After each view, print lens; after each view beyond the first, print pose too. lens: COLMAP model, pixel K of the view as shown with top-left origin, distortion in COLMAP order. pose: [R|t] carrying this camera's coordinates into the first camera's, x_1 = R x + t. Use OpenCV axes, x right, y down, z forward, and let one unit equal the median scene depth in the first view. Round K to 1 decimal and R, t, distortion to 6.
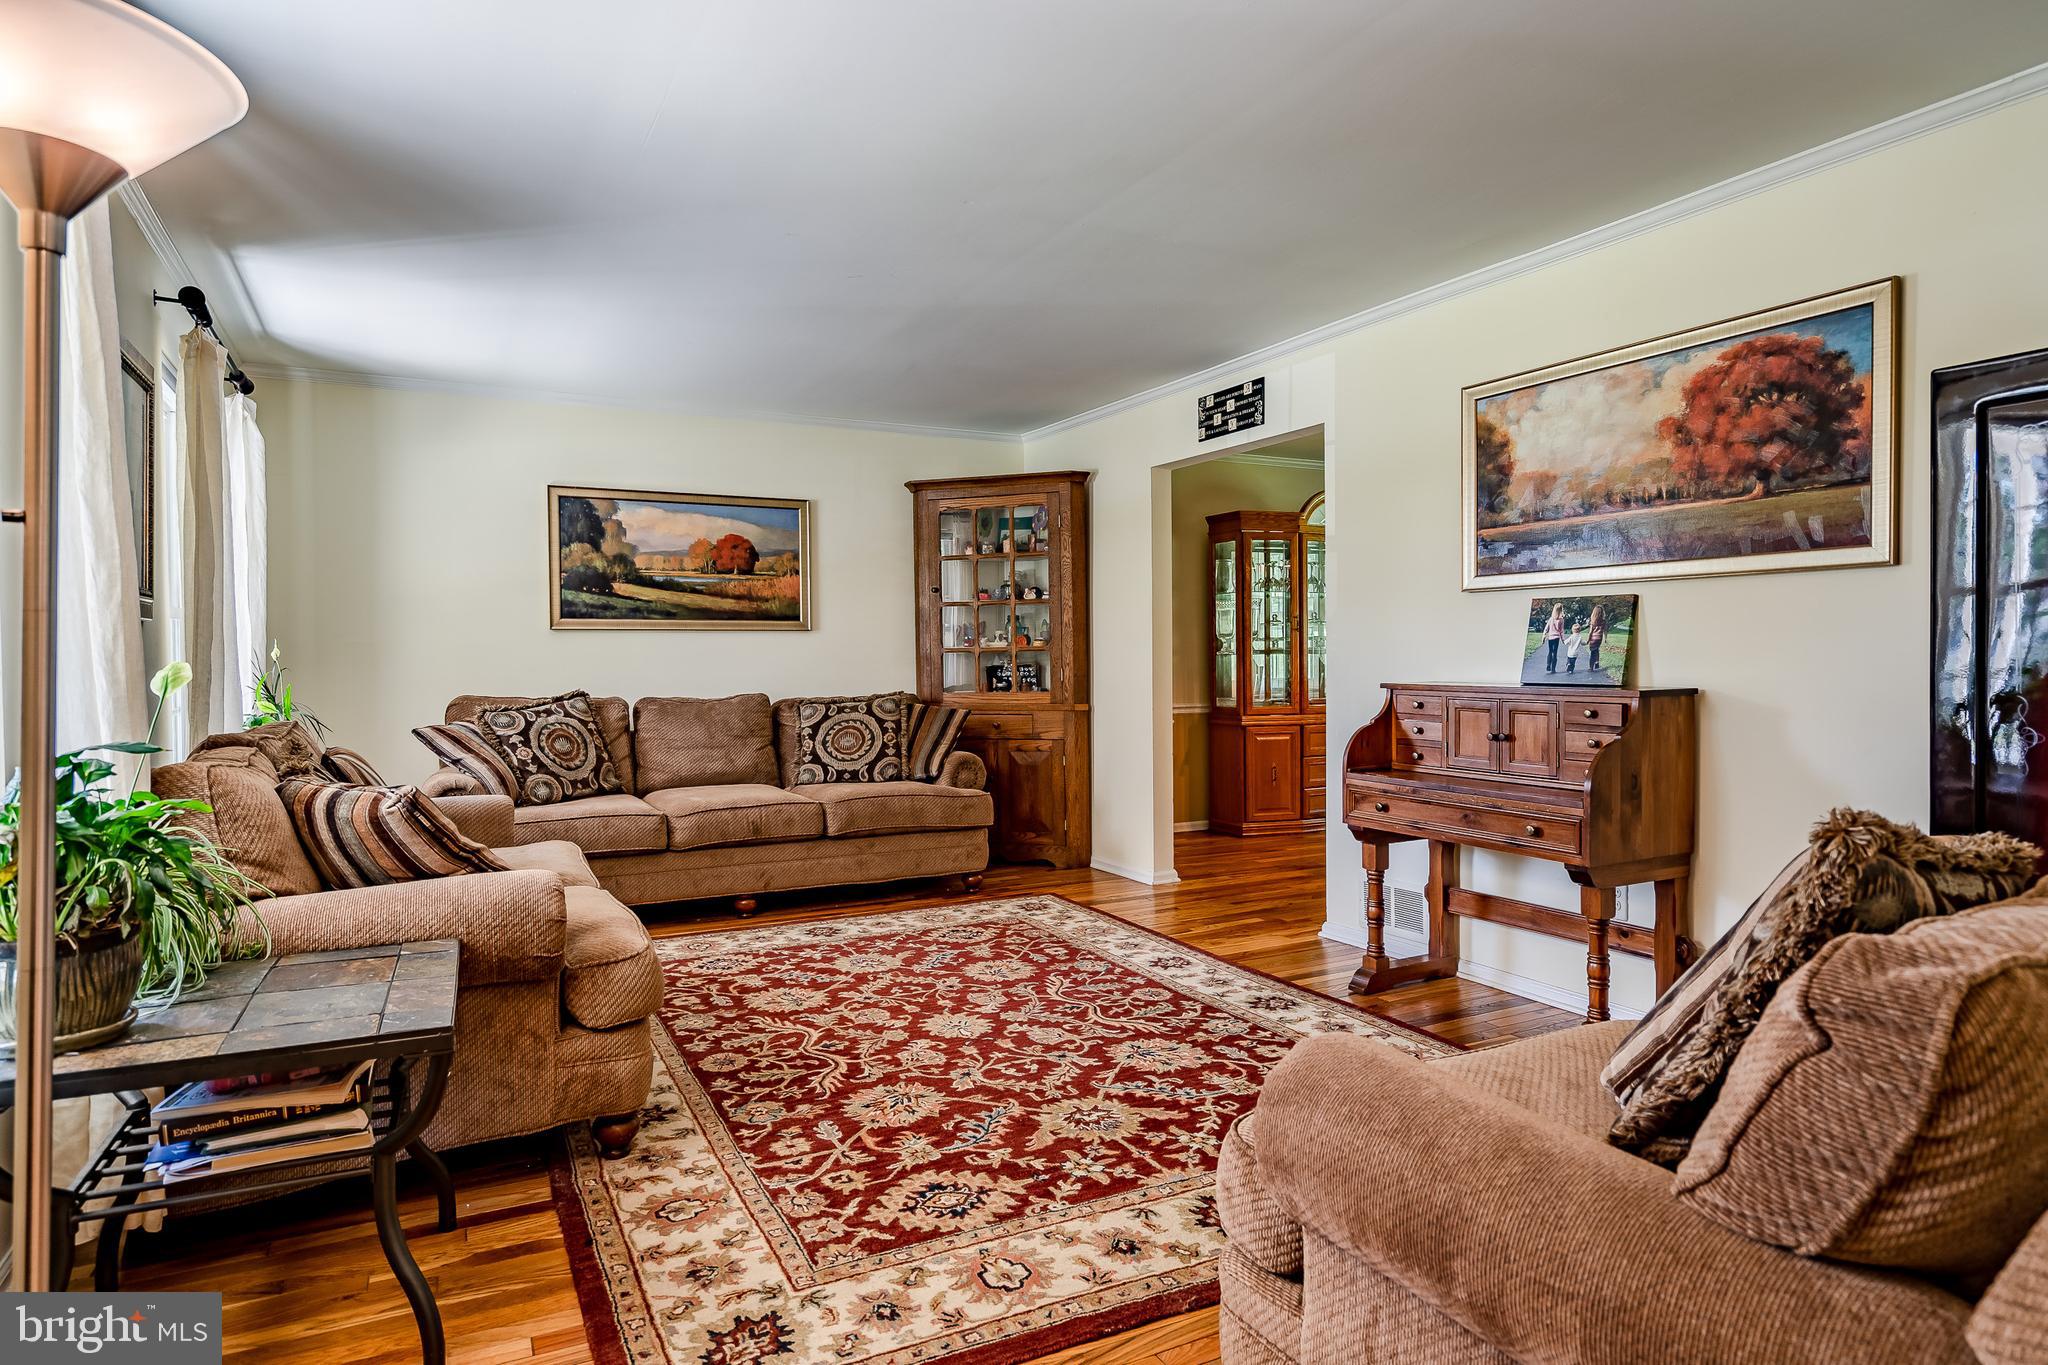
lens RADIAL K [[1190.6, 0, 1021.8], [0, 1190.6, 673.4], [0, 0, 1]] dist [0.007327, 0.000235]
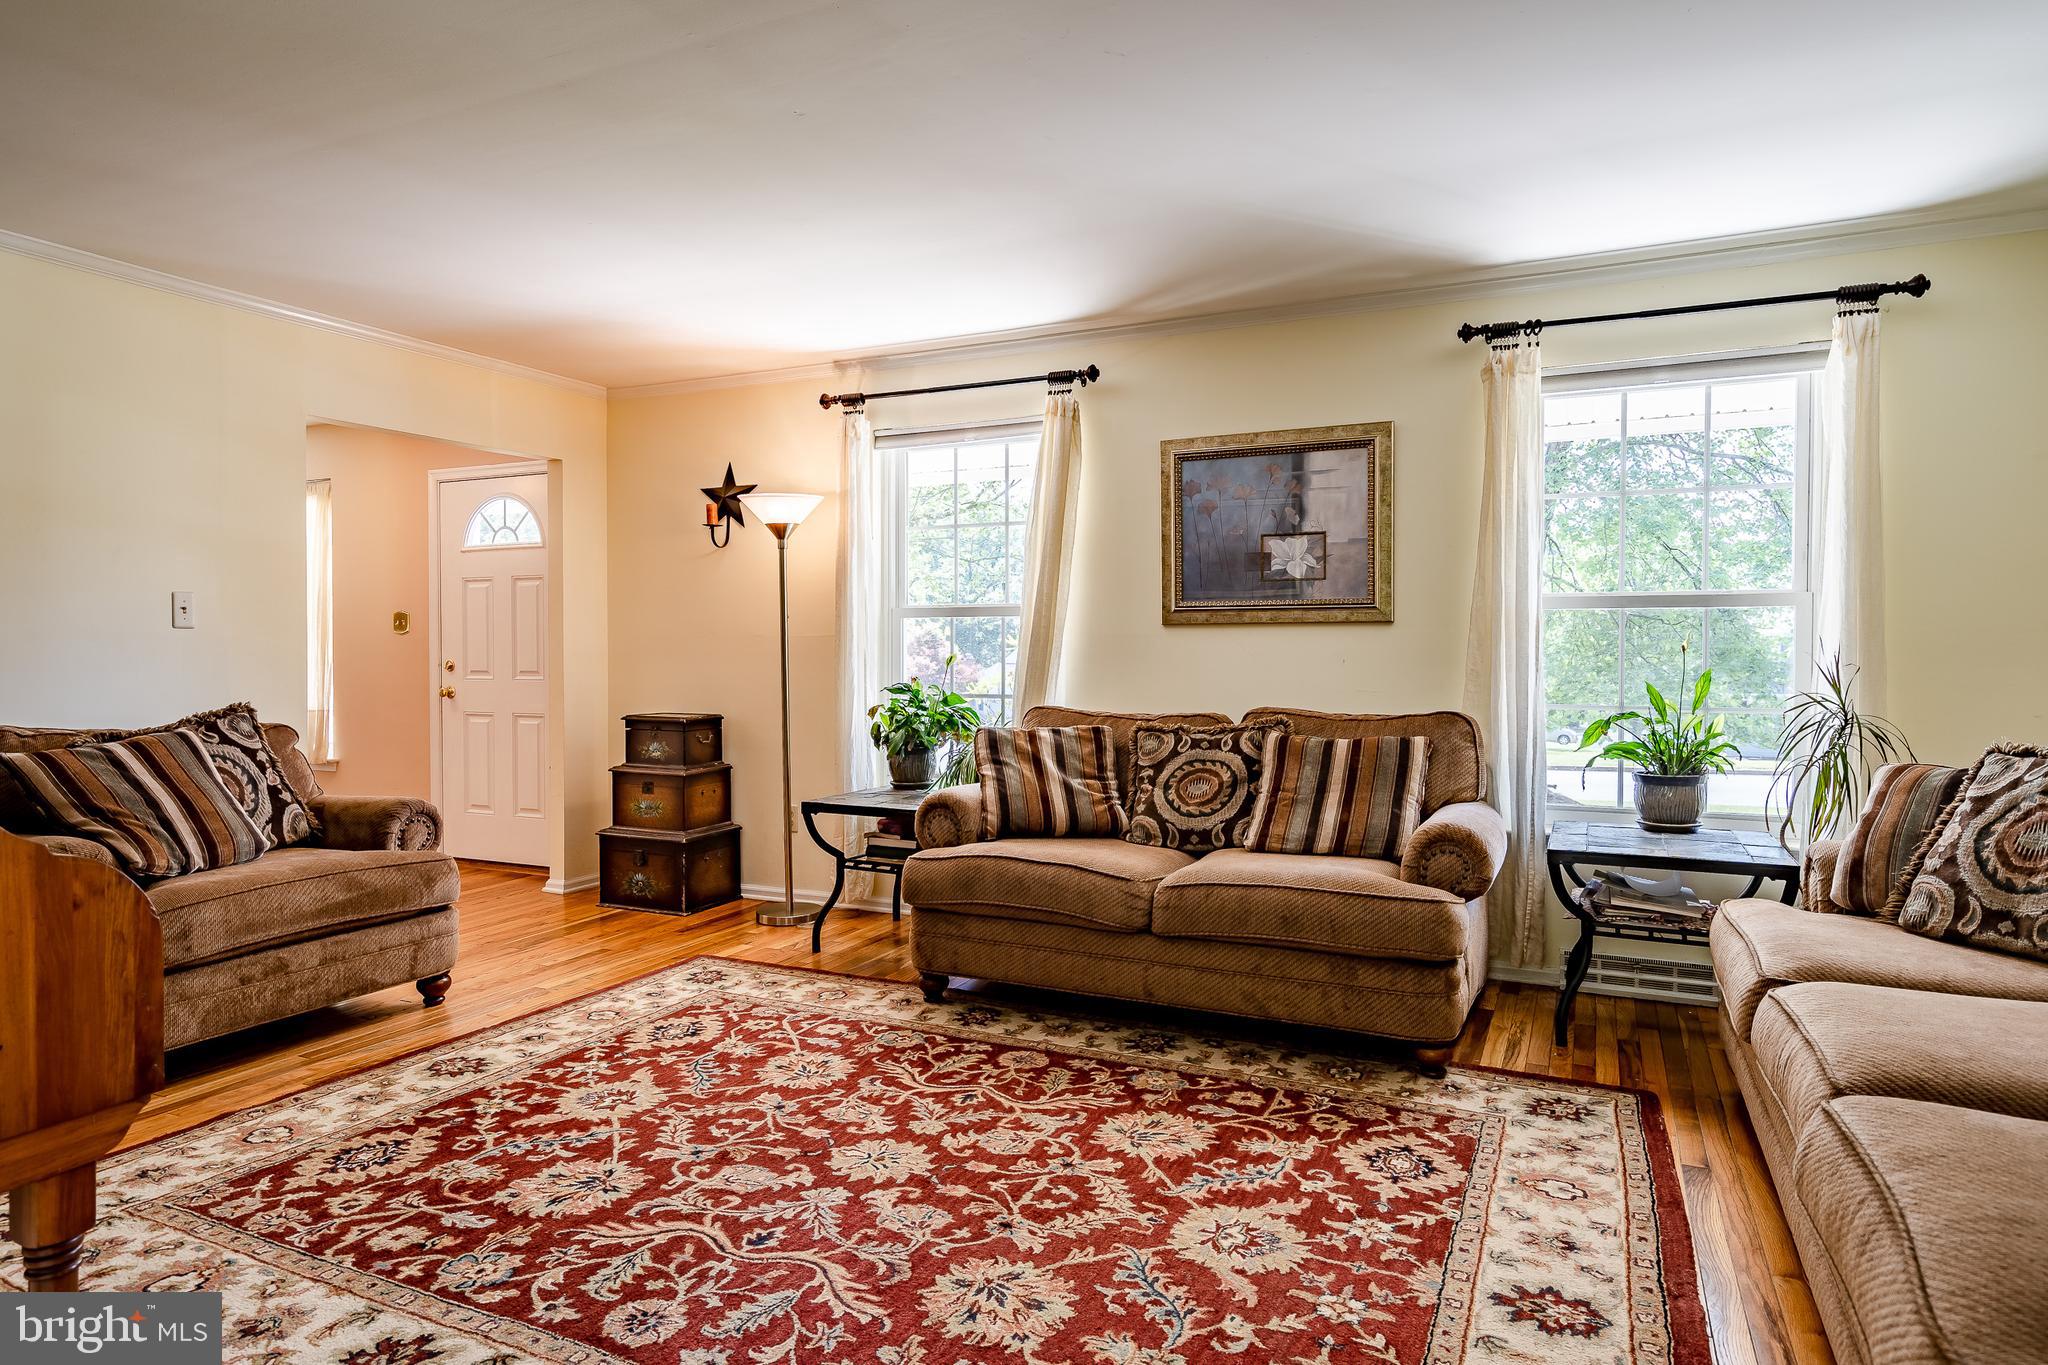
lens RADIAL K [[1190.6, 0, 1027.9], [0, 1190.6, 669.2], [0, 0, 1]] dist [0.007327, 0.000235]
pose [[-0.804937, 0.016100, -0.593141, 0.327396], [-0.003461, 0.999487, 0.031828, -0.028953], [0.593350, 0.027672, -0.804469, 1.784390]]
